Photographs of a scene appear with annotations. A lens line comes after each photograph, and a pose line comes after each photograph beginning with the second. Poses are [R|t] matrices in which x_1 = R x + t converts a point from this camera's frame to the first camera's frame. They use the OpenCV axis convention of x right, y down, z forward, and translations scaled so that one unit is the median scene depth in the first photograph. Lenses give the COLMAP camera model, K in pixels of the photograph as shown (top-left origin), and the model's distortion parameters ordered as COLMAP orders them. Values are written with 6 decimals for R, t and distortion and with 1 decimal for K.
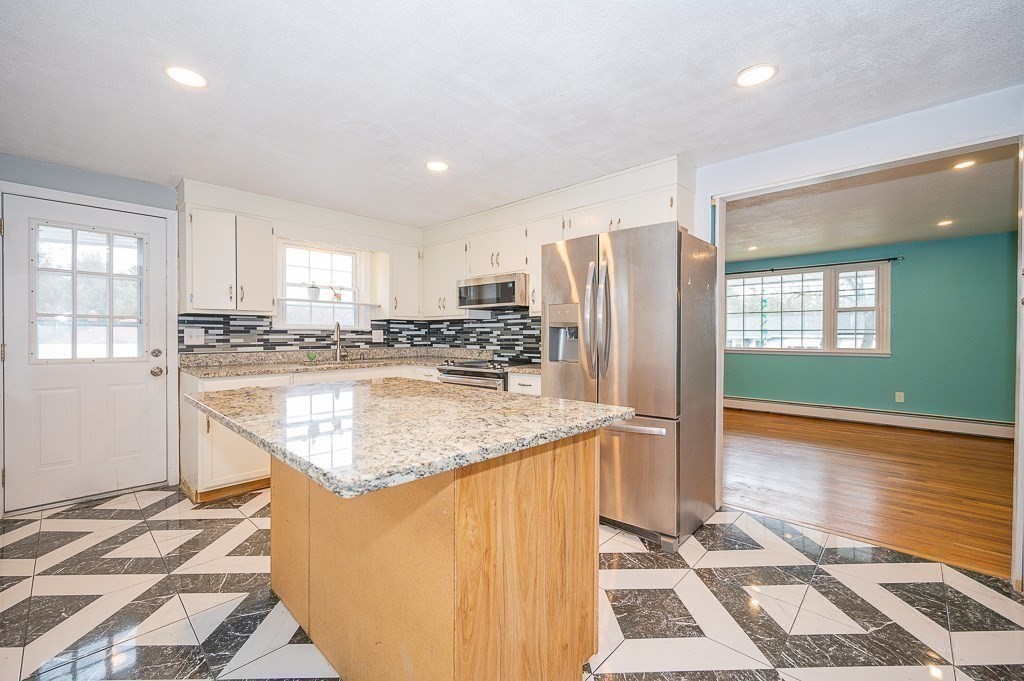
lens RADIAL K [[415.8, 0, 505.3], [0, 415.8, 337.9], [0, 0, 1]] dist [0.002555, -0.000331]
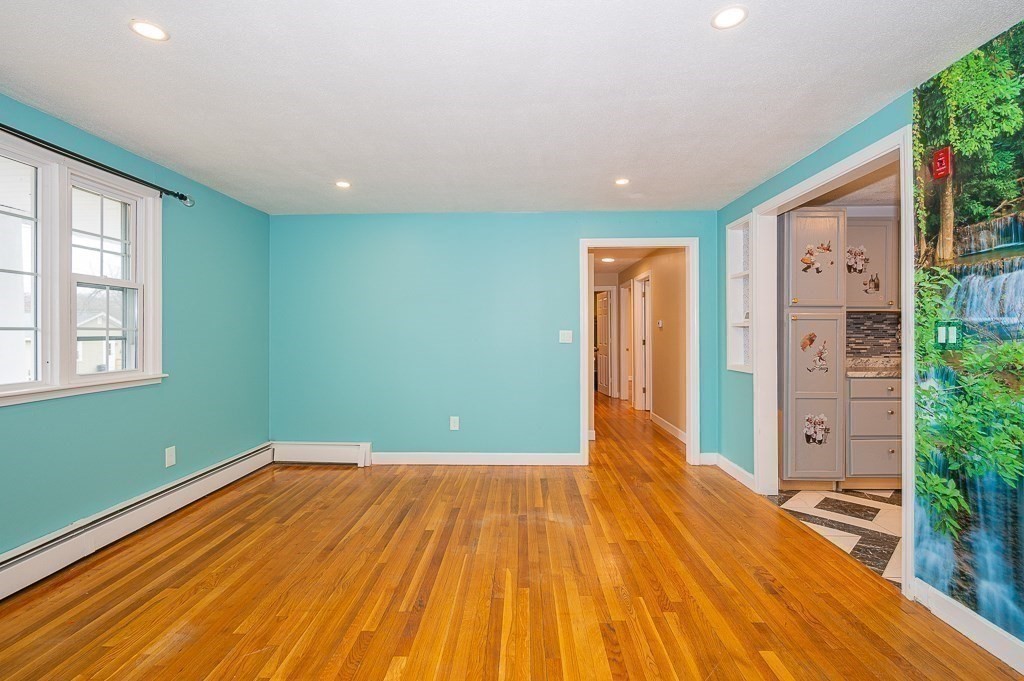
lens RADIAL K [[461.1, 0, 510.5], [0, 461.1, 337.5], [0, 0, 1]] dist [0.003995, 0.000263]
pose [[-0.671129, 0.000368, 0.741340, 0.275110], [0.008745, 0.999934, 0.007420, -0.014938], [-0.741289, 0.011463, -0.671088, 1.396259]]
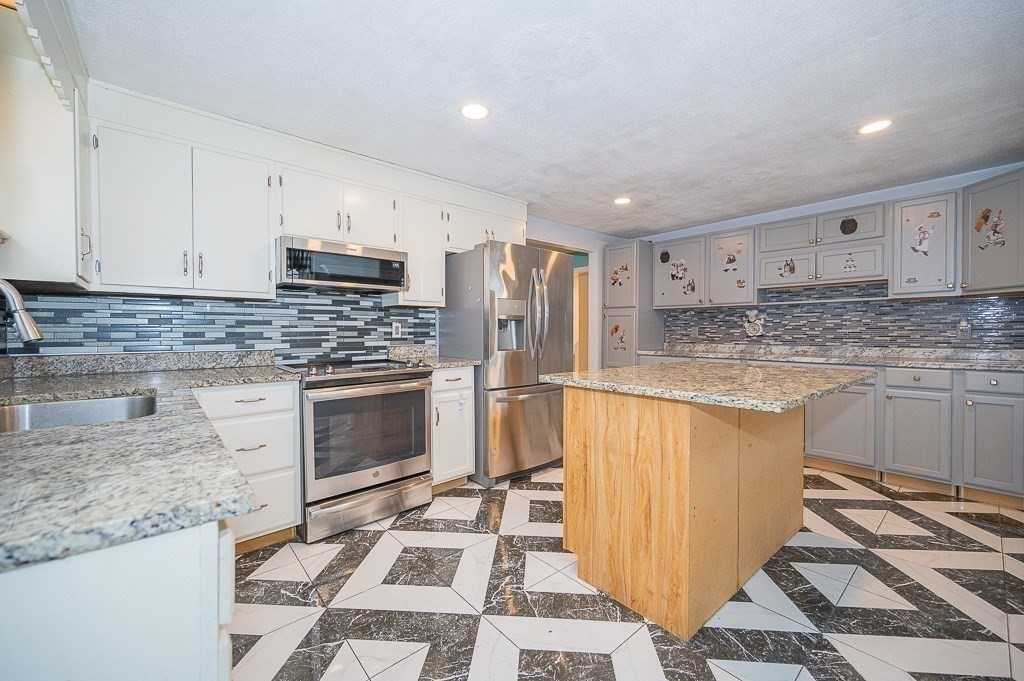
lens RADIAL K [[404.9, 0, 497.4], [0, 404.9, 343.6], [0, 0, 1]] dist [0.000400, 0.000037]
pose [[0.118014, -0.036063, 0.992357, -0.656132], [0.006129, 0.999348, 0.035588, -0.000765], [-0.992993, 0.001882, 0.118158, 0.614344]]
